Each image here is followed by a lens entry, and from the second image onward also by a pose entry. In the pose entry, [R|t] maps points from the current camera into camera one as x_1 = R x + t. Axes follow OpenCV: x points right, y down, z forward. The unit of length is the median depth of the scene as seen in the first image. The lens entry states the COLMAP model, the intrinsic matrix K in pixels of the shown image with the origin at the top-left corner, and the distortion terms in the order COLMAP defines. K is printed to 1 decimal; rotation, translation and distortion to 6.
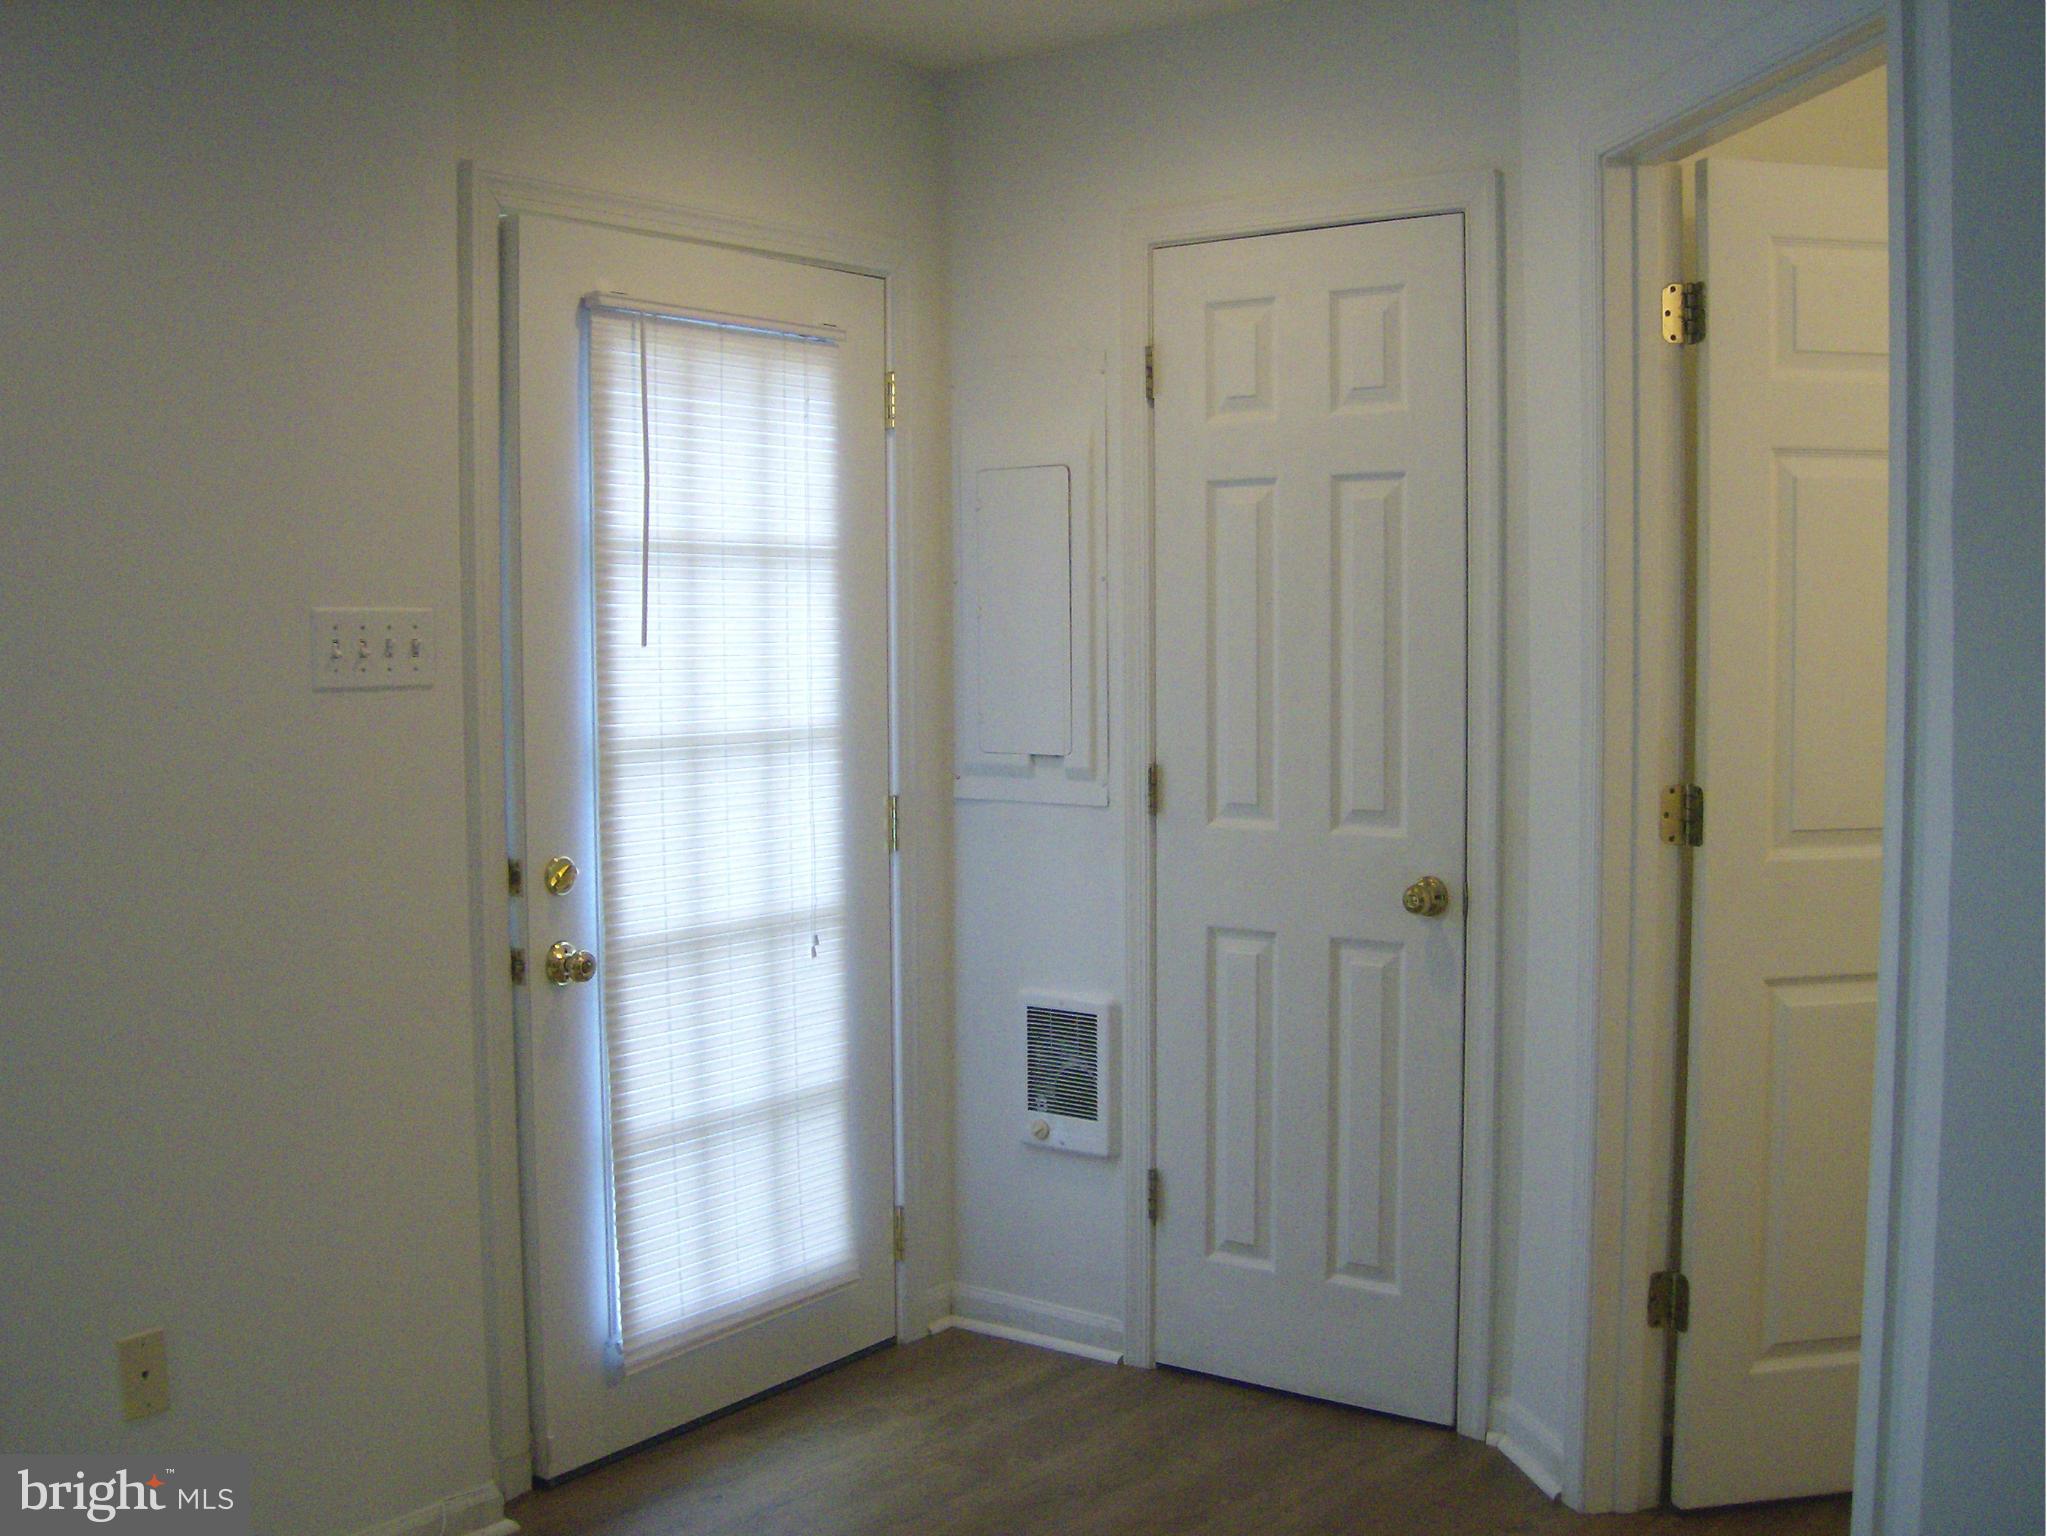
lens RADIAL K [[2223.9, 0, 1025.9], [0, 2223.9, 761.8], [0, 0, 1]] dist [-0.179238, 0.000000]
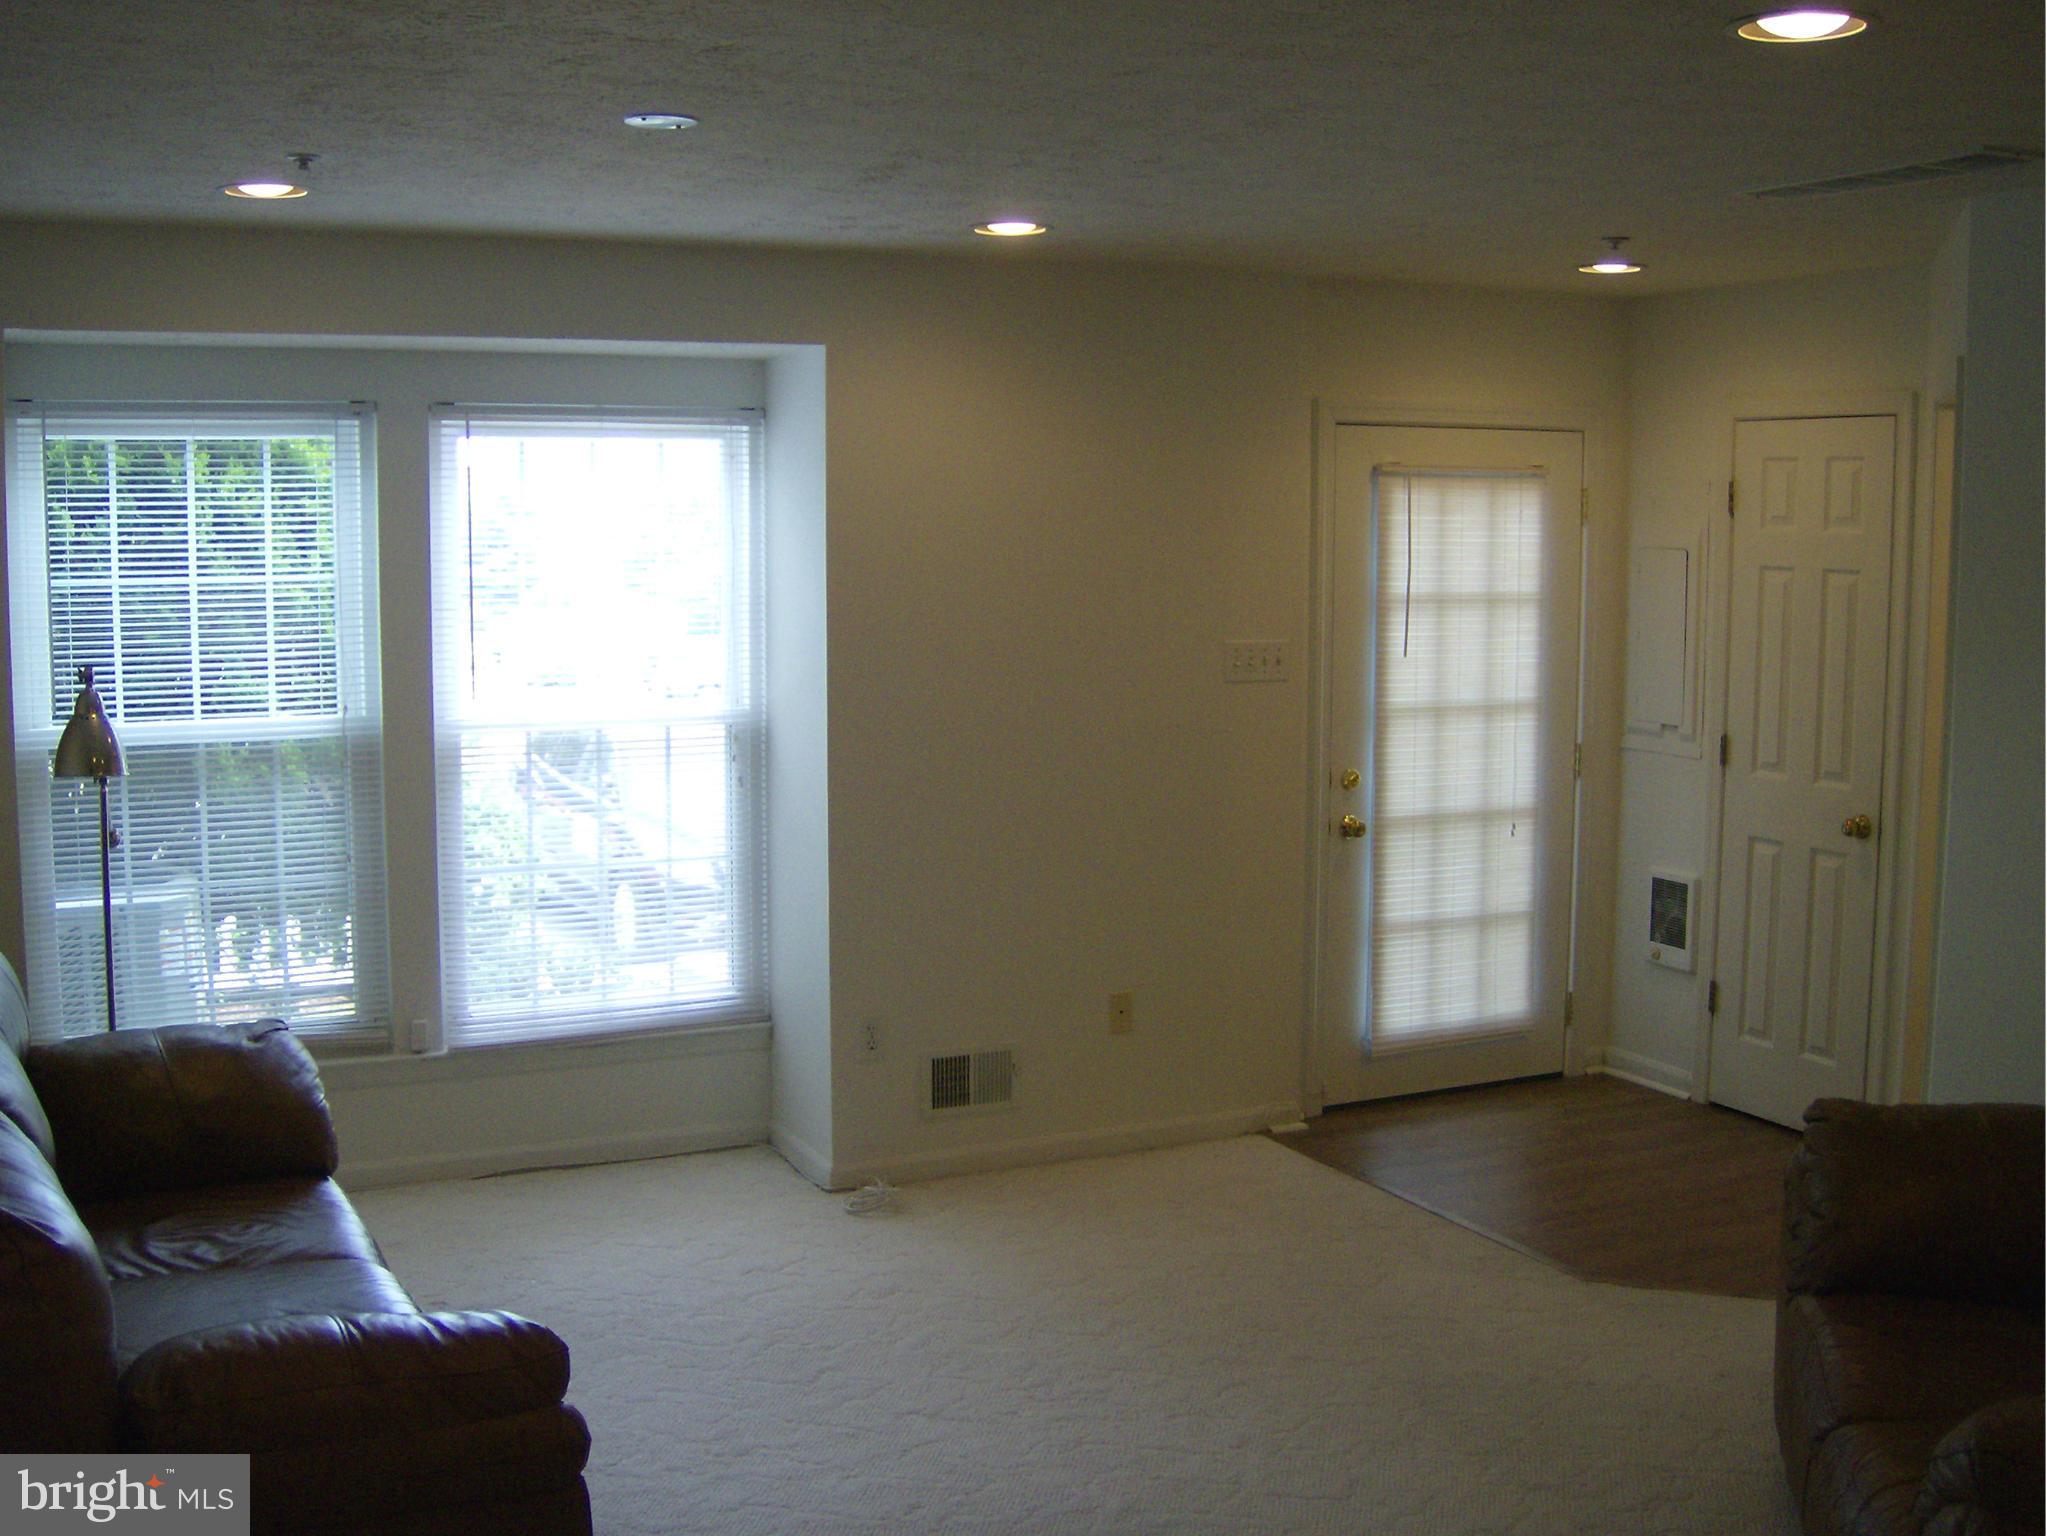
lens RADIAL K [[2223.9, 0, 1016.0], [0, 2223.9, 771.4], [0, 0, 1]] dist [-0.179238, 0.000000]
pose [[0.888288, 0.064551, -0.454728, 0.348454], [-0.039240, 0.997120, 0.064893, -0.060131], [0.457608, -0.039800, 0.888263, -0.720522]]
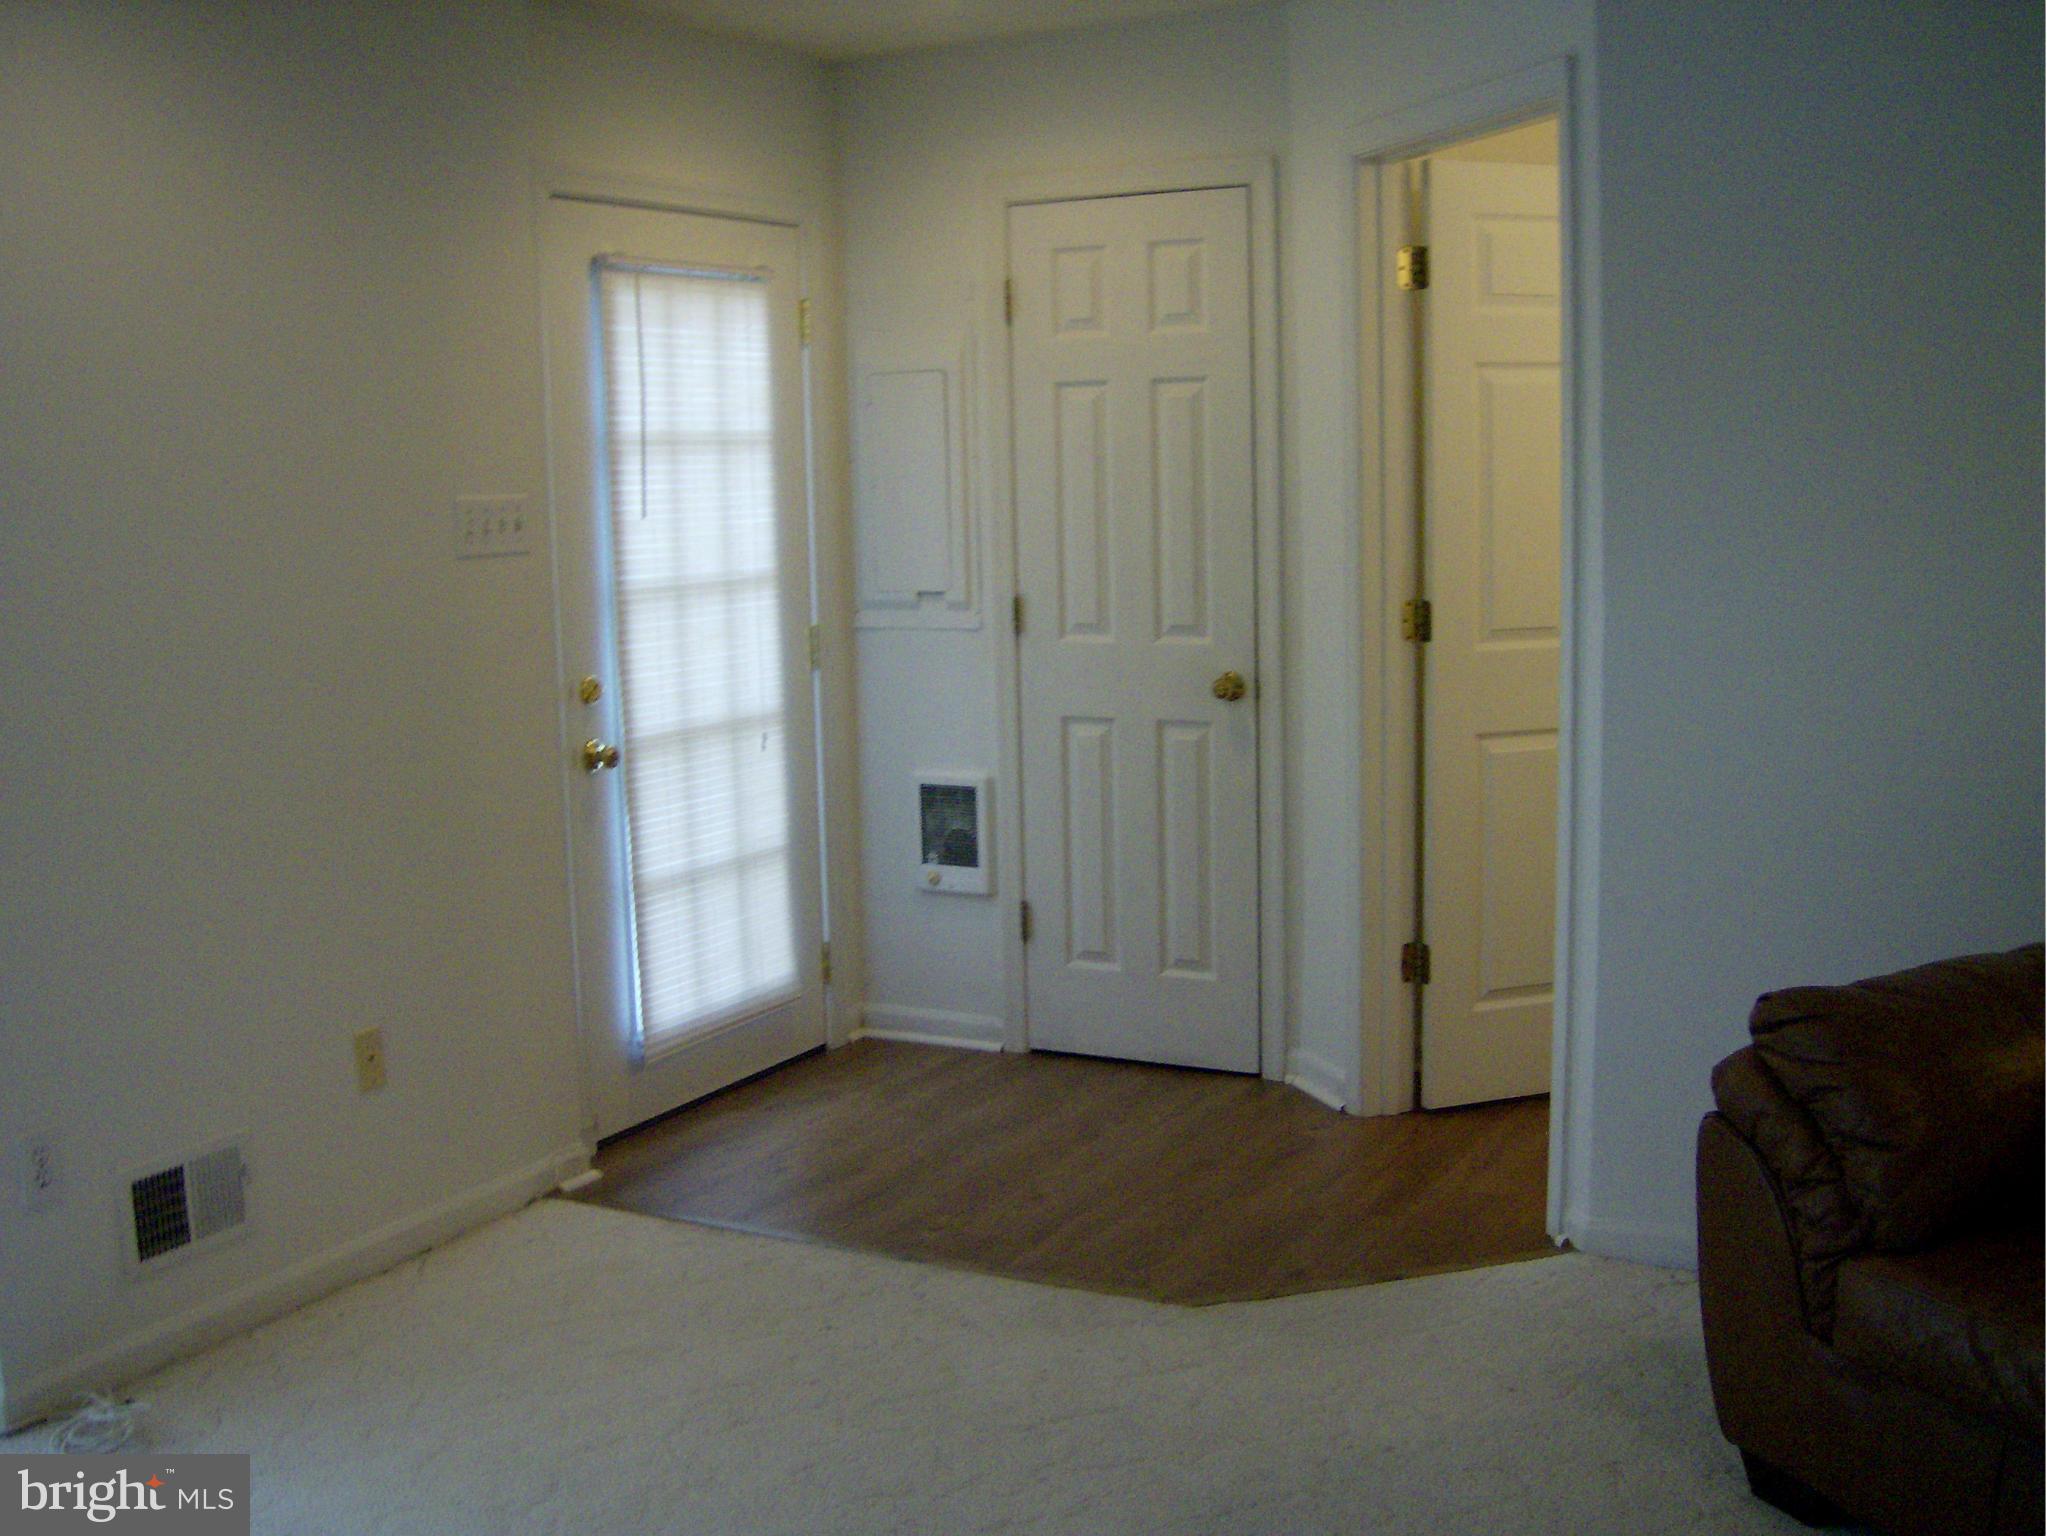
lens RADIAL K [[2223.9, 0, 1025.3], [0, 2223.9, 766.3], [0, 0, 1]] dist [-0.179238, 0.000000]
pose [[0.988525, -0.037545, 0.146318, -0.144360], [0.027021, 0.996947, 0.073260, 0.005570], [-0.148622, -0.068465, 0.986521, -0.339492]]
